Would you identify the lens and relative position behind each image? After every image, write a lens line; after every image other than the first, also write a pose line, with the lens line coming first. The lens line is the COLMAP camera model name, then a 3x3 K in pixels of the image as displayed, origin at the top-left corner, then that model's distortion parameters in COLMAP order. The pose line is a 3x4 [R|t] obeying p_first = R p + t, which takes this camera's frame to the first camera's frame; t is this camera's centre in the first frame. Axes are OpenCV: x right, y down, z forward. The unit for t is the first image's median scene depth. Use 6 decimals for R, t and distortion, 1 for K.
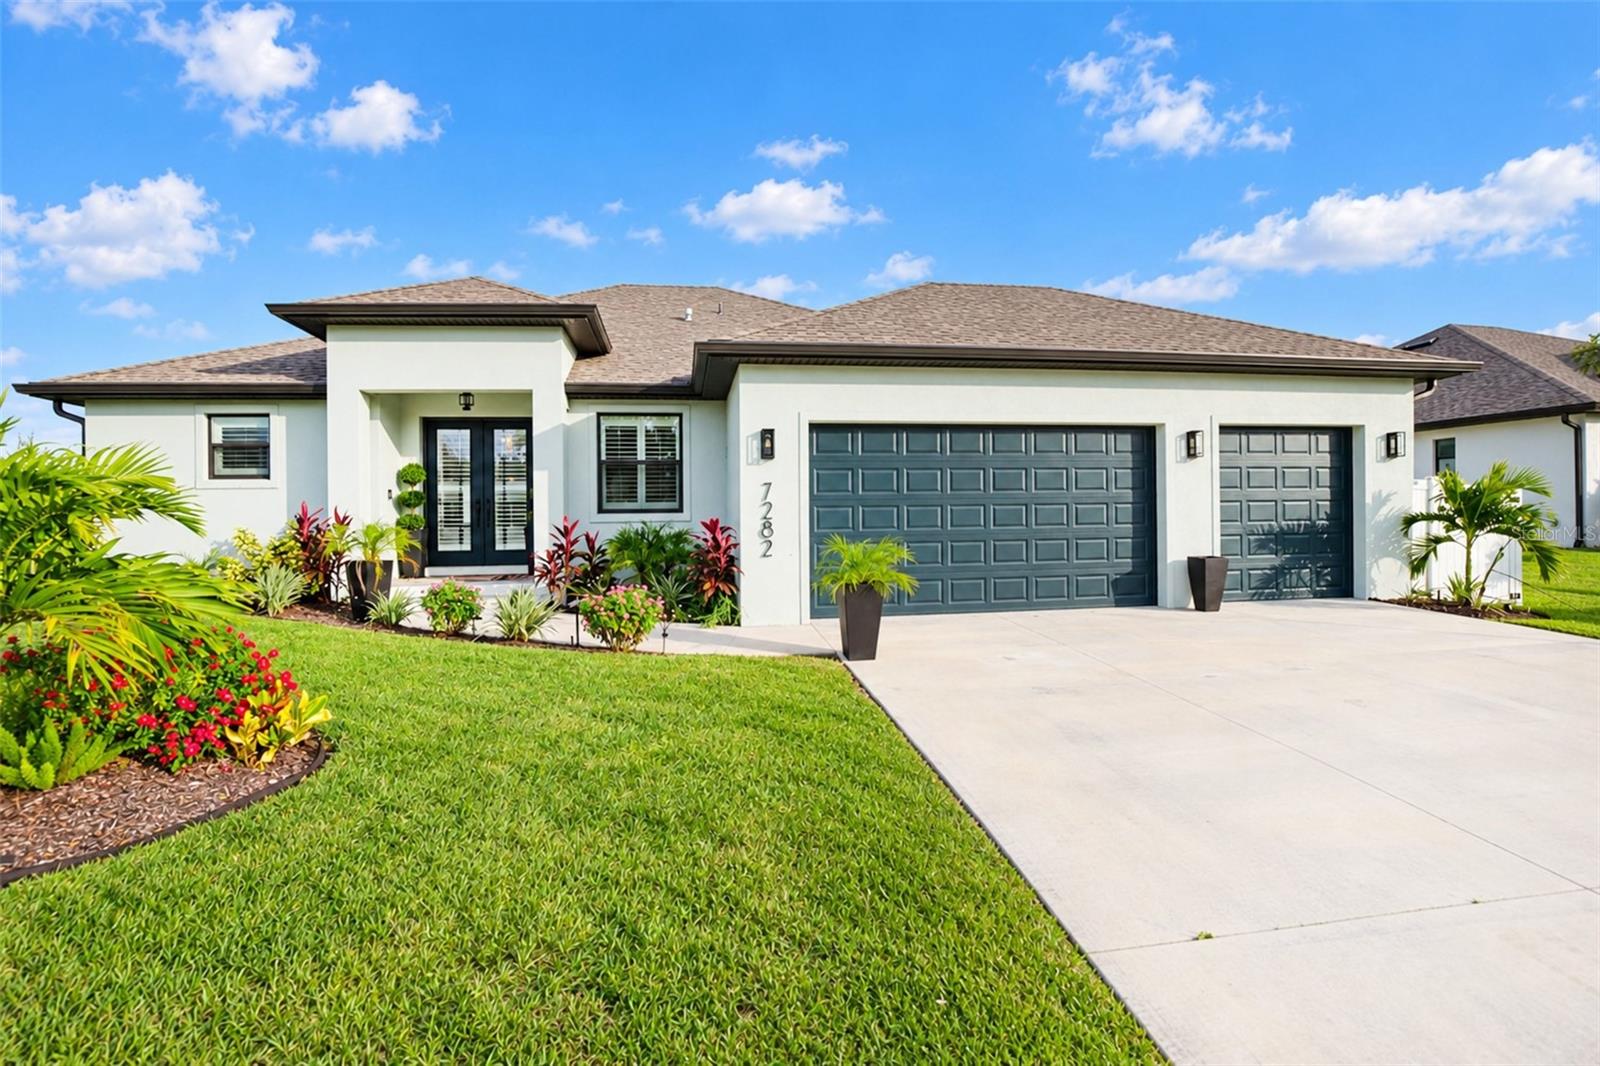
lens RADIAL K [[707.8, 0, 786.2], [0, 707.8, 561.4], [0, 0, 1]] dist [-0.020449, 0.003153]
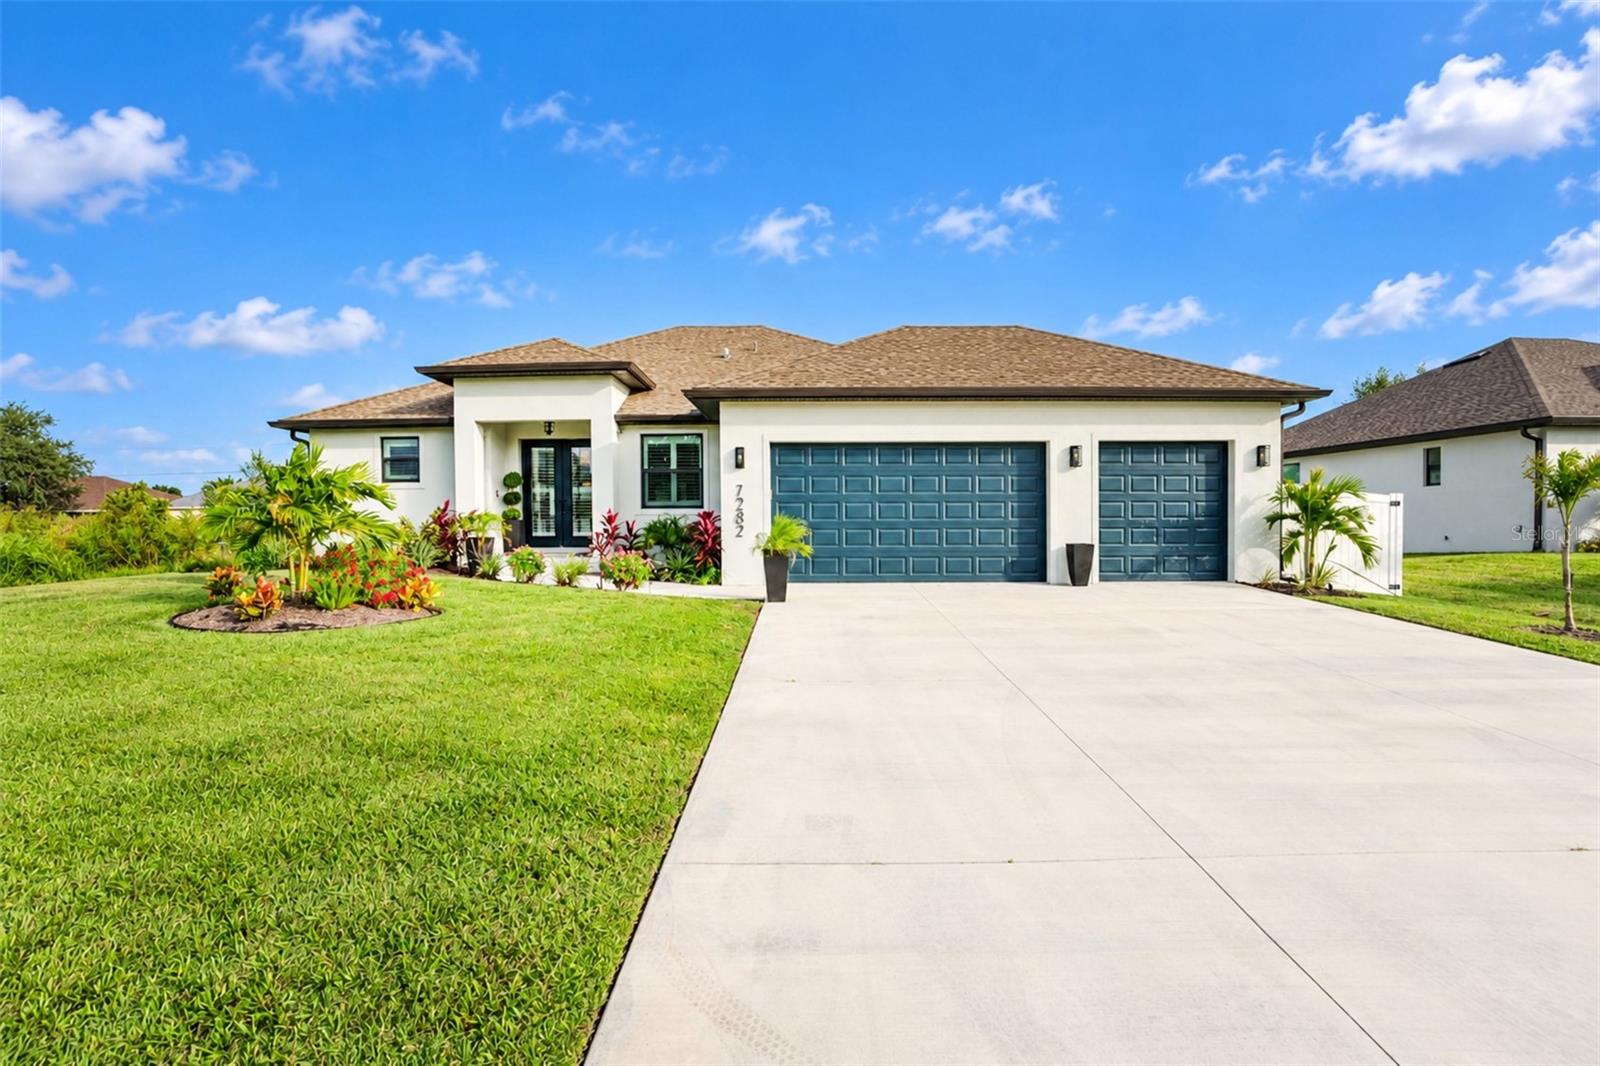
lens RADIAL K [[707.8, 0, 789.2], [0, 707.8, 572.2], [0, 0, 1]] dist [-0.020449, 0.003153]
pose [[0.988634, 0.021471, -0.148800, 0.254248], [-0.021354, 0.999769, 0.002382, 0.051228], [0.148817, 0.000823, 0.988864, -0.345669]]
